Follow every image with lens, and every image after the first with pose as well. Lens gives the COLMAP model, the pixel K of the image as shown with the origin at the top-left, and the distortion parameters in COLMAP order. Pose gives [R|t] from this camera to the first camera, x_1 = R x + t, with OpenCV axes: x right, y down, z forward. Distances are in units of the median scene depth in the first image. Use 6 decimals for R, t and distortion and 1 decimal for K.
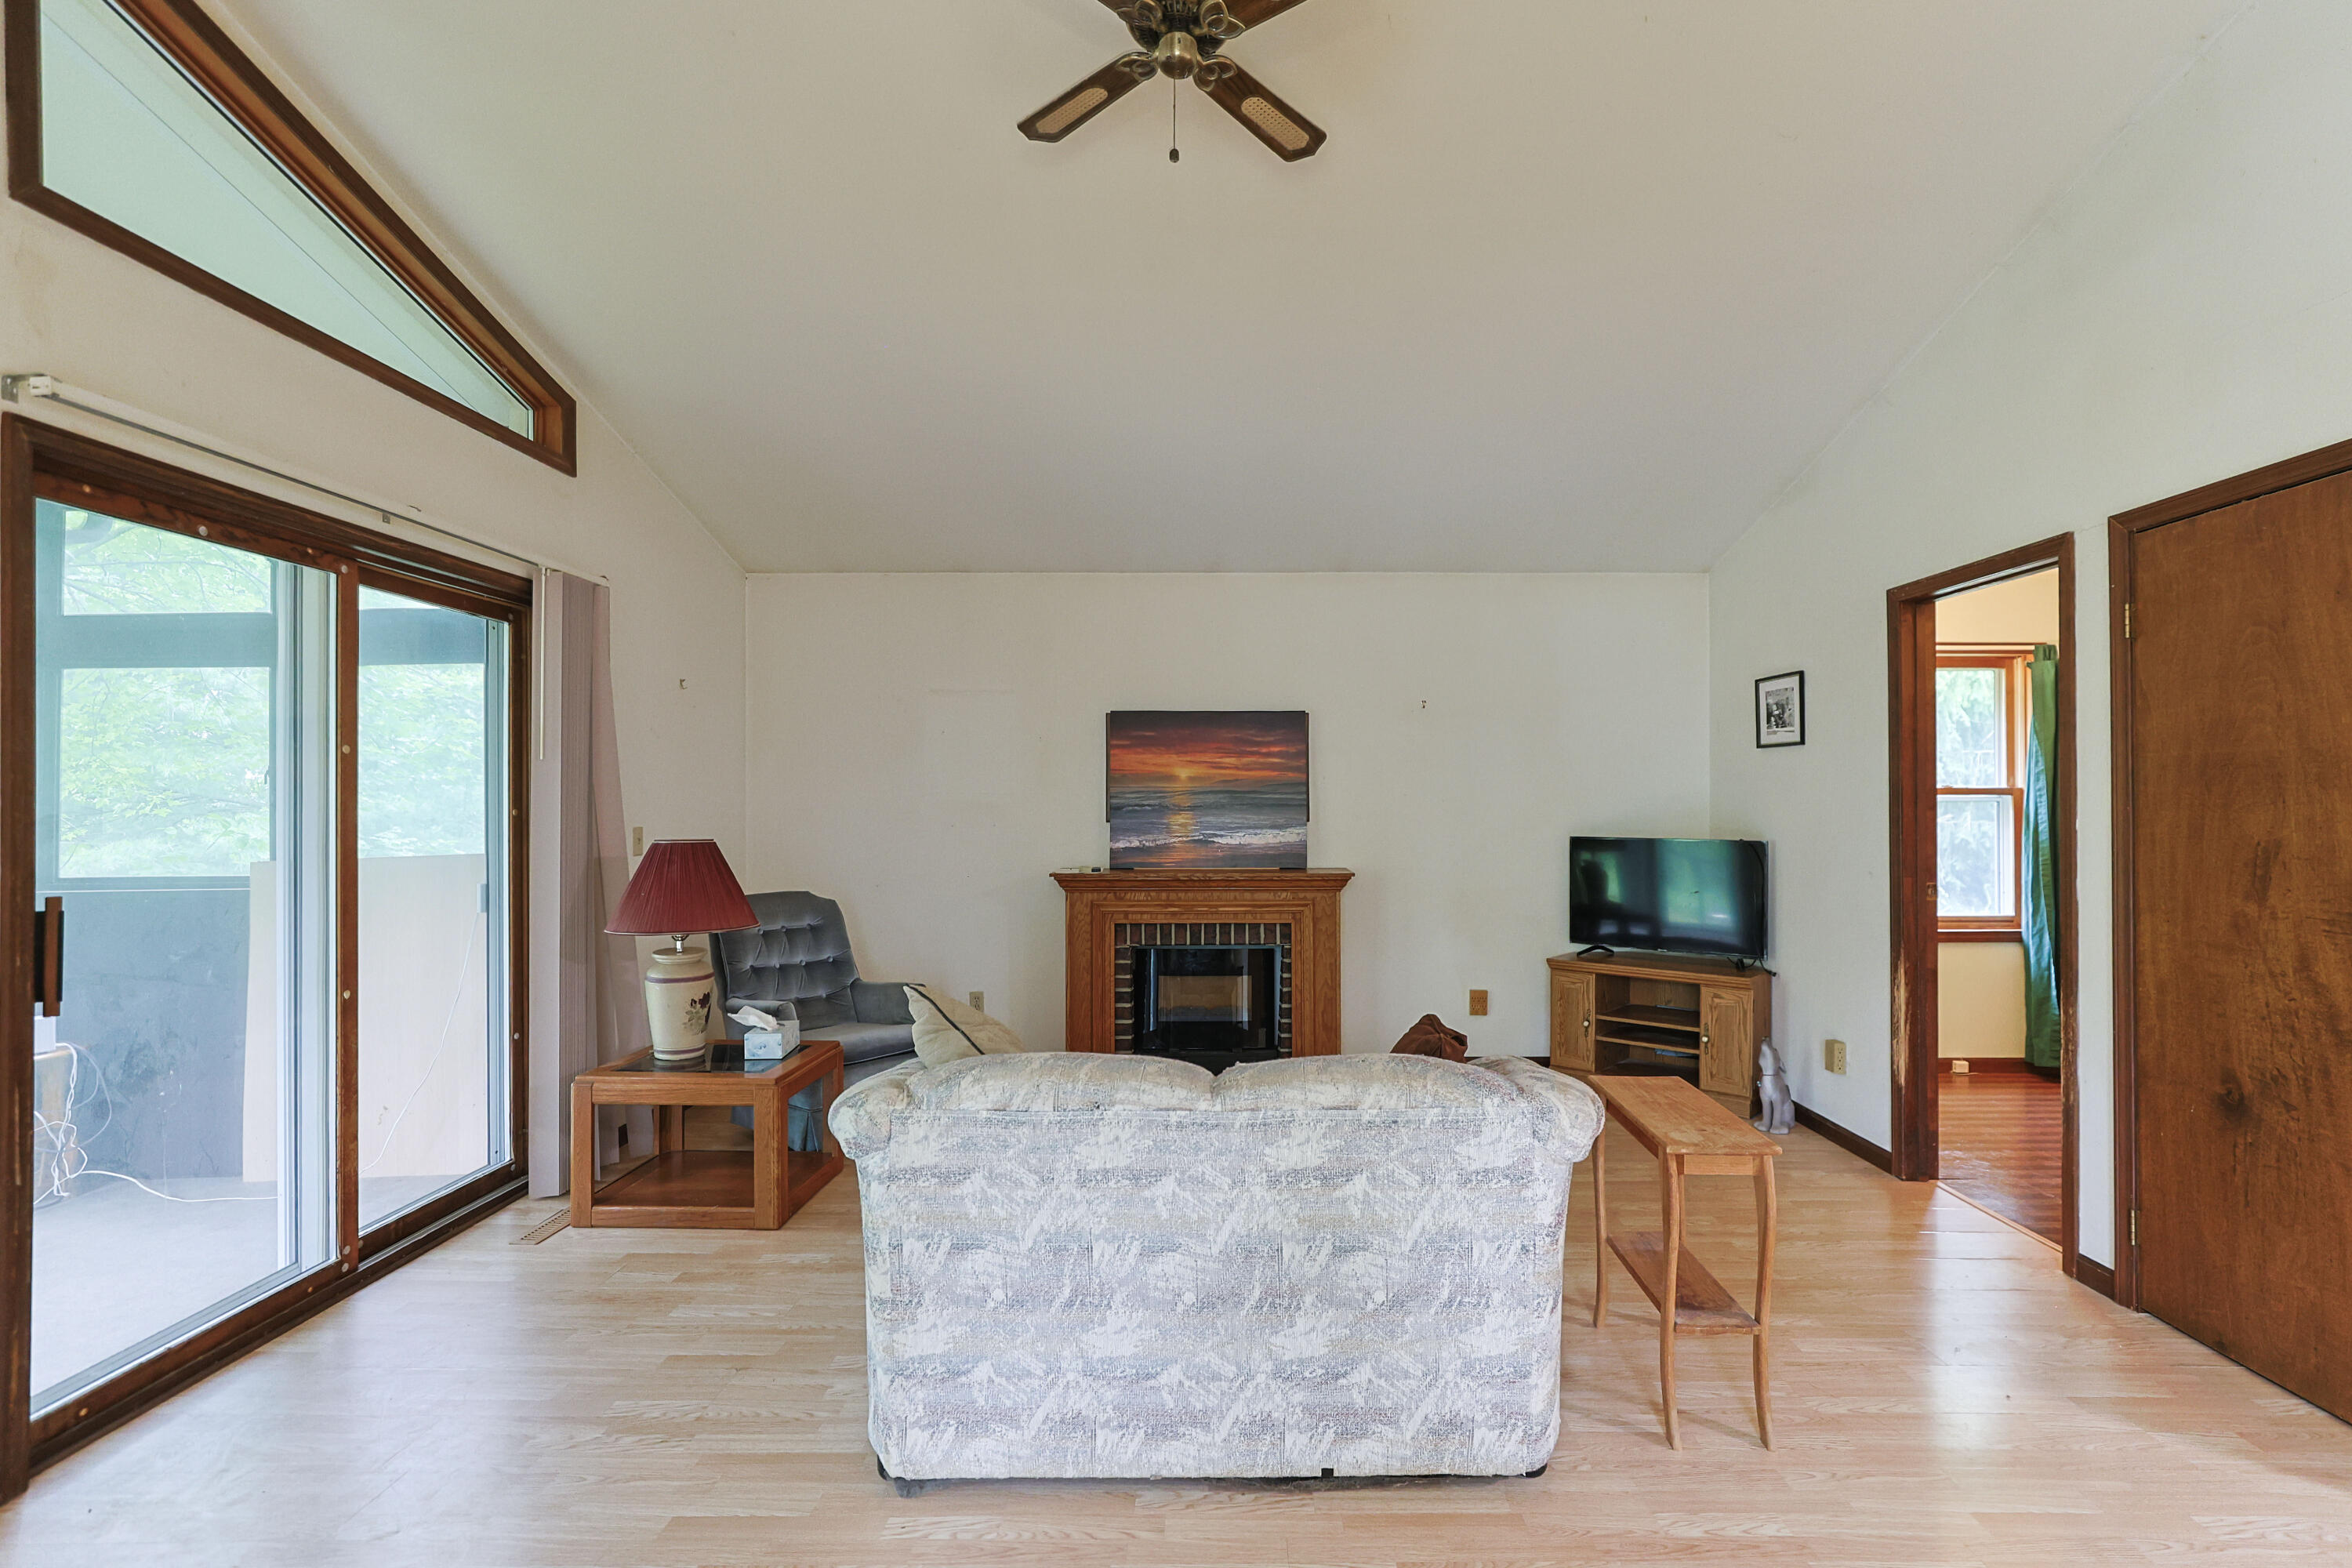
lens RADIAL K [[1127.2, 0, 1227.4], [0, 1127.2, 793.1], [0, 0, 1]] dist [-0.017365, 0.009152]
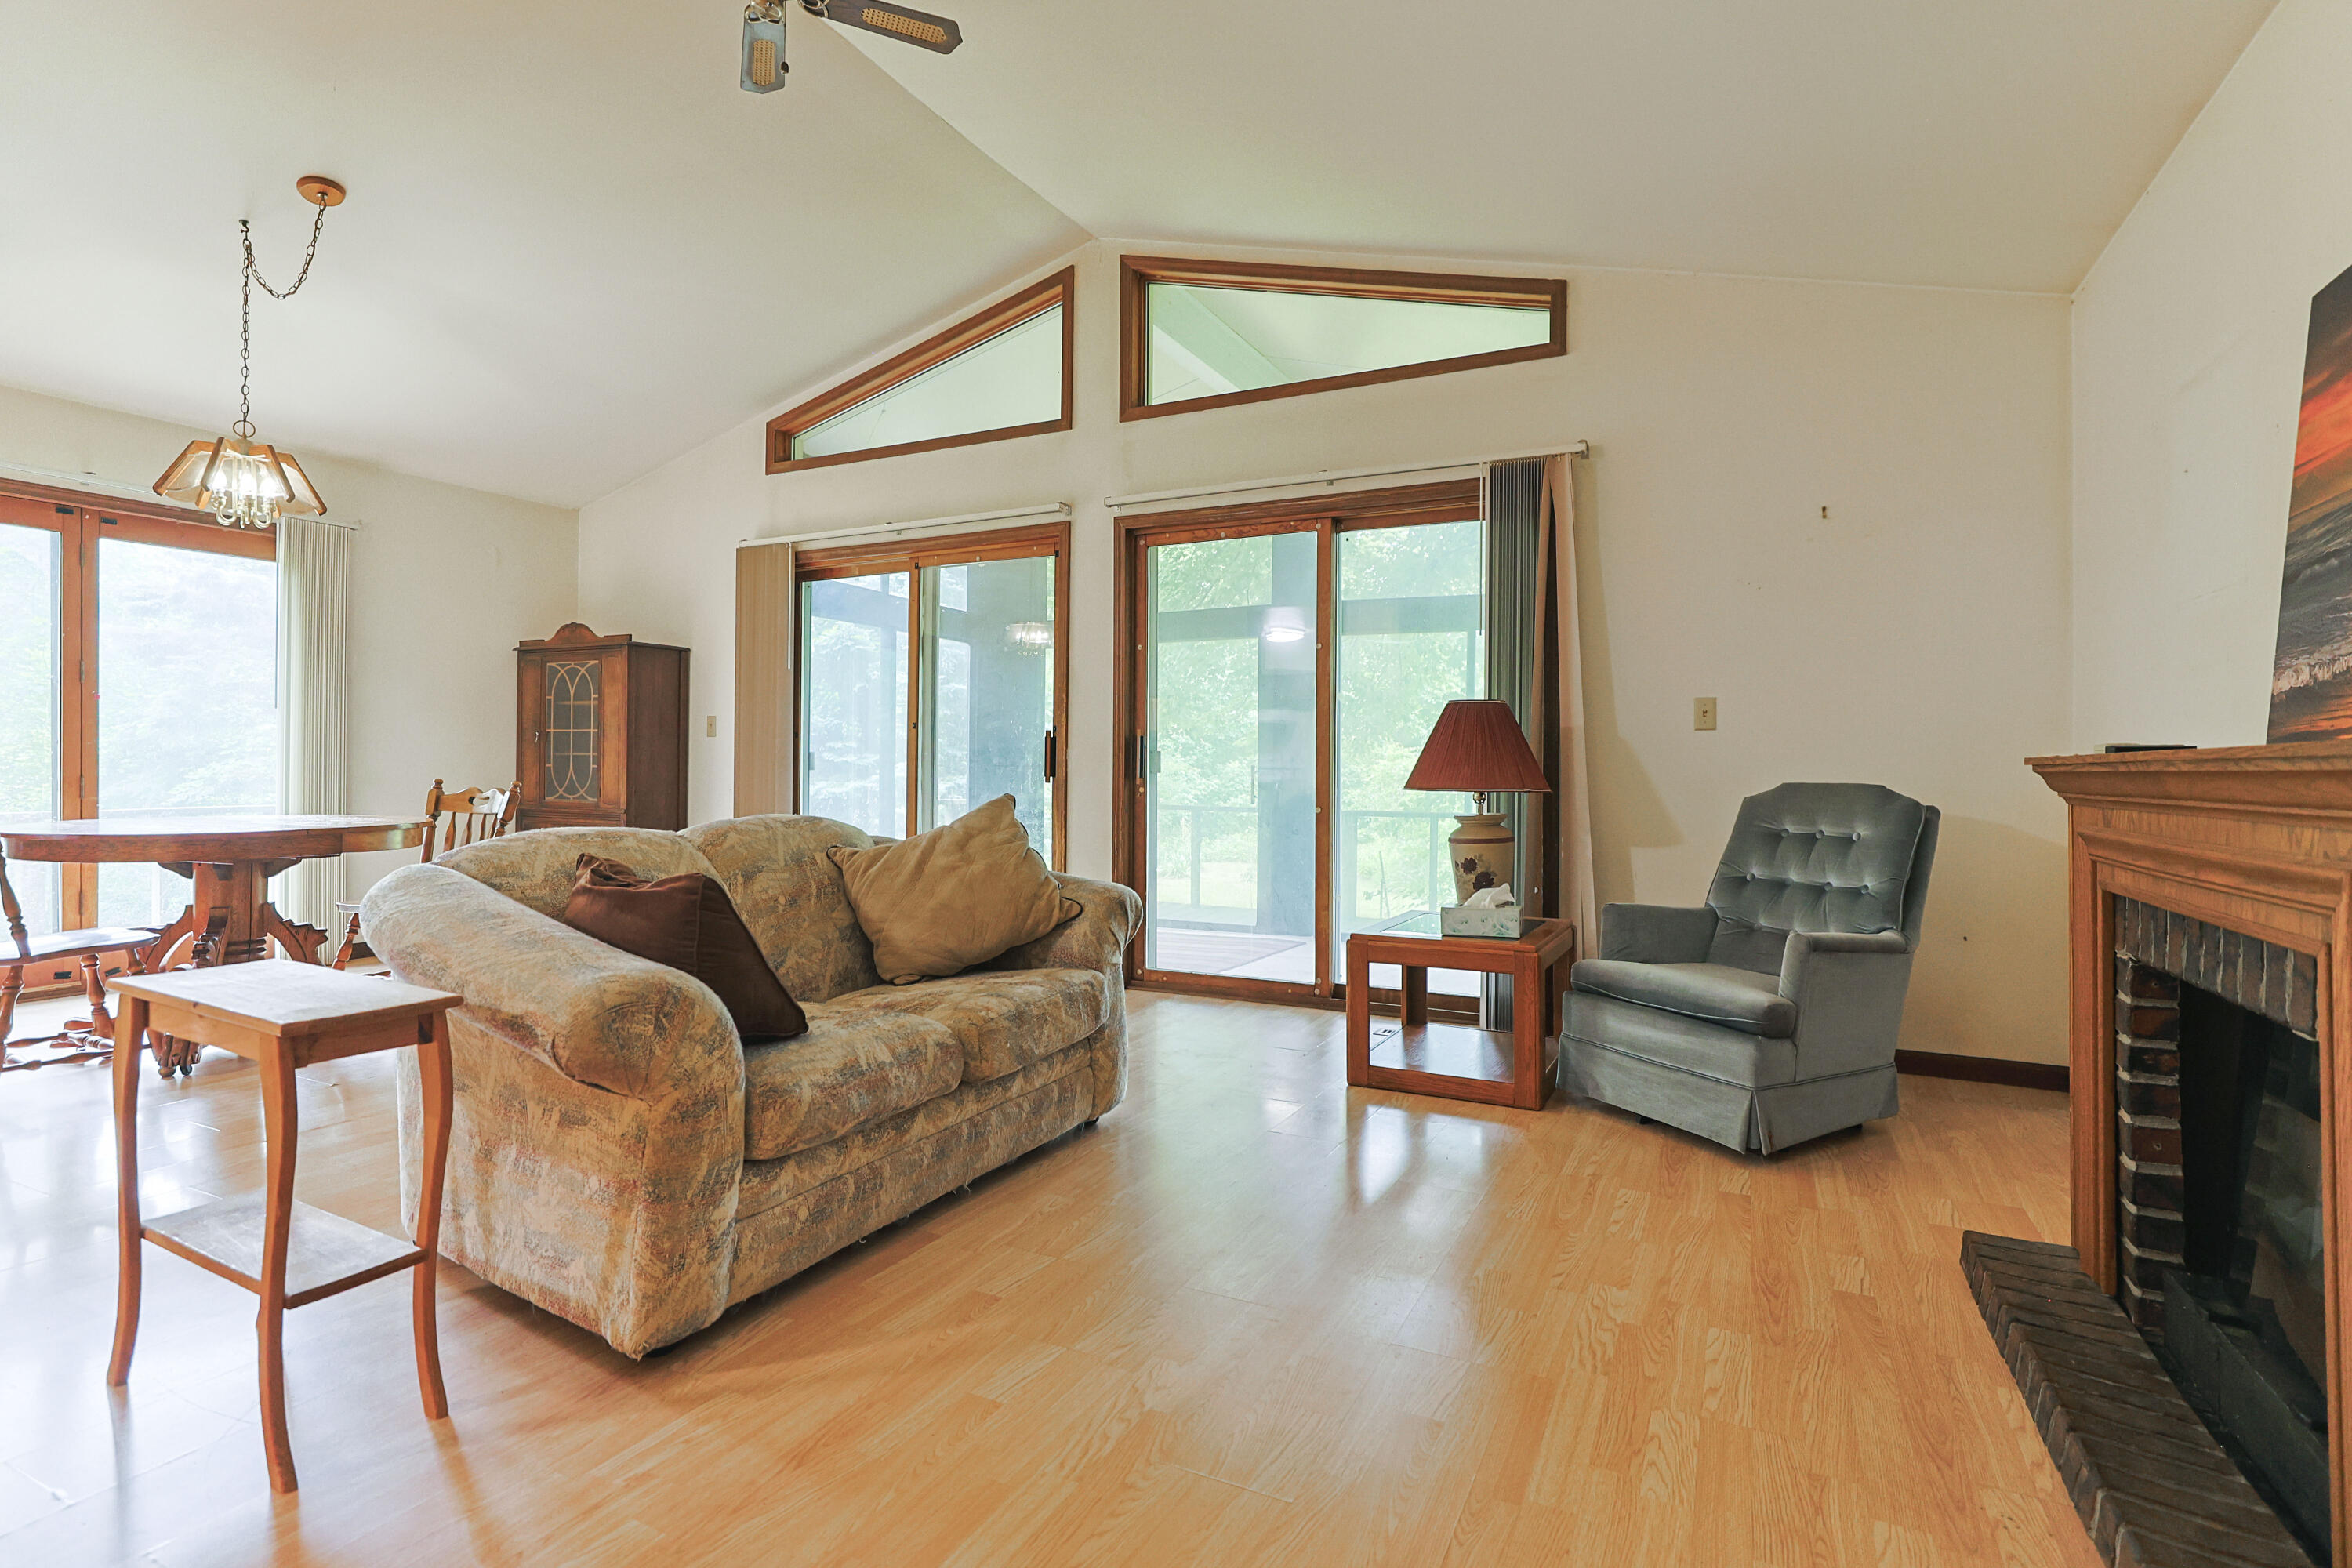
lens RADIAL K [[1127.2, 0, 1183.6], [0, 1127.2, 770.3], [0, 0, 1]] dist [-0.017365, 0.009152]
pose [[-0.450584, 0.001674, -0.892732, 0.690997], [0.001049, 0.999999, 0.001345, 0.134556], [0.892733, -0.000330, -0.450586, 1.593432]]
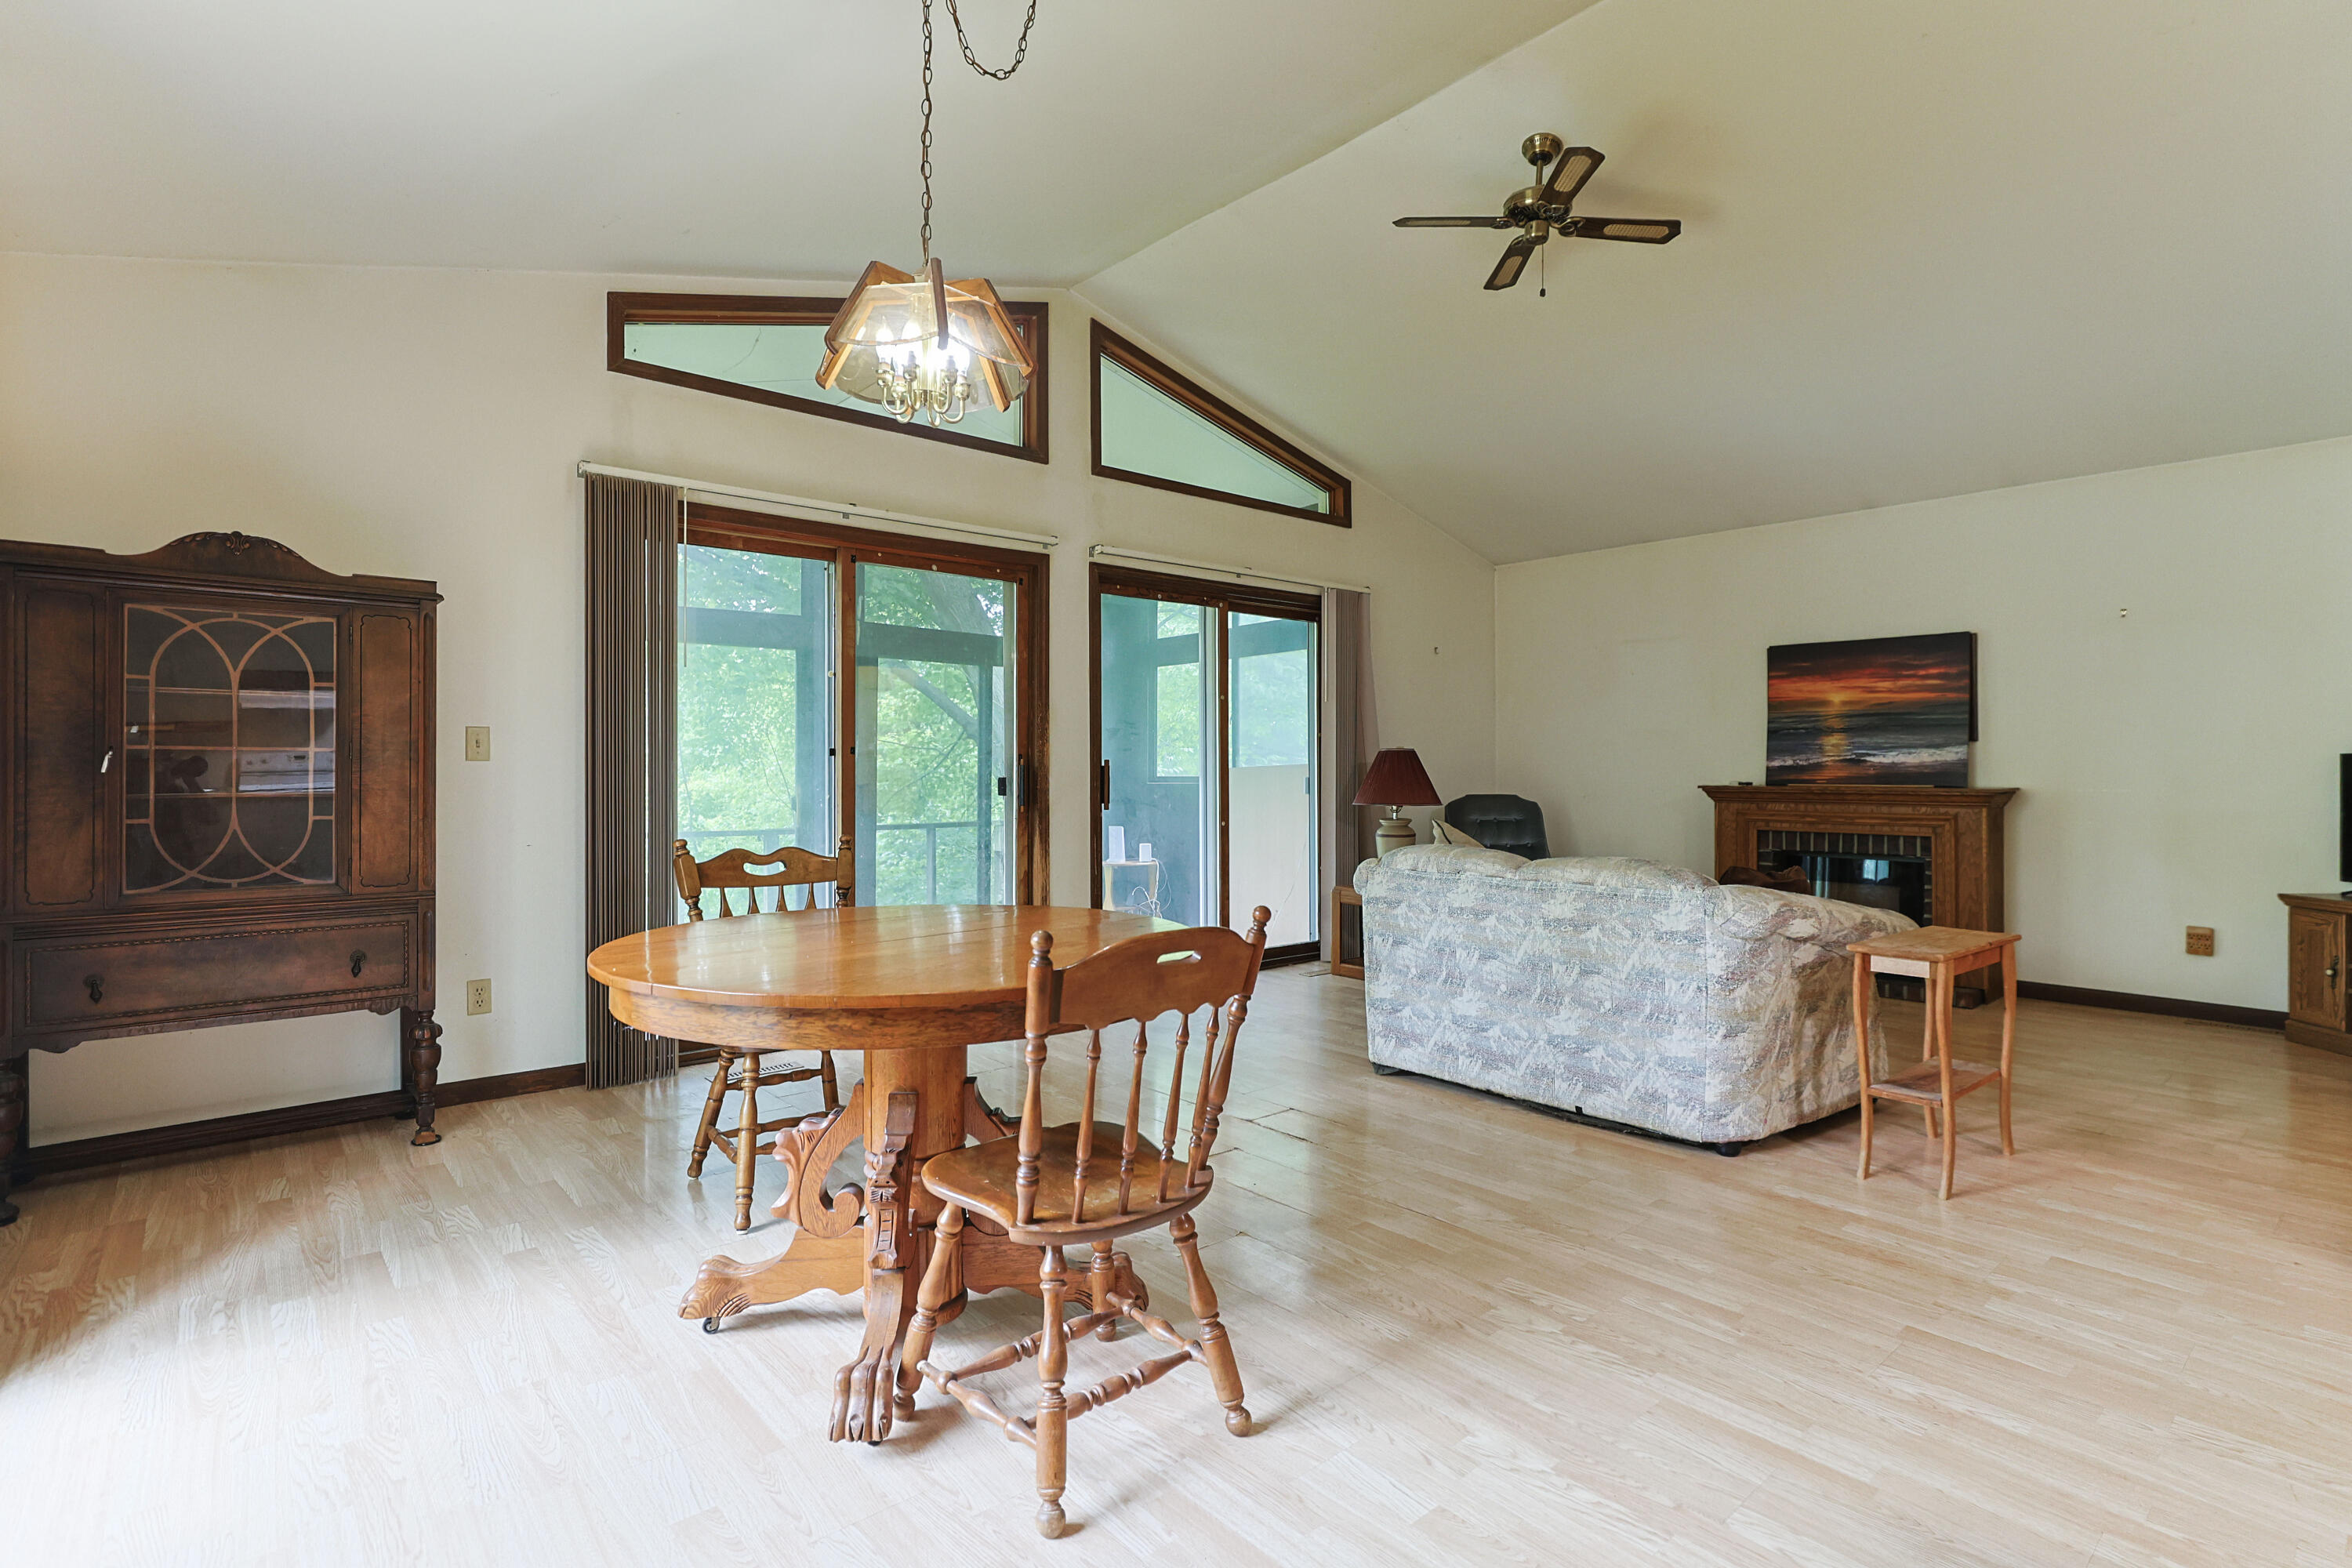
lens RADIAL K [[1127.2, 0, 1184.4], [0, 1127.2, 778.1], [0, 0, 1]] dist [-0.017365, 0.009152]
pose [[0.655814, 0.008971, -0.754869, 0.690090], [0.005289, 0.999850, 0.016477, 0.072280], [0.754904, -0.014799, 0.655668, -0.358674]]
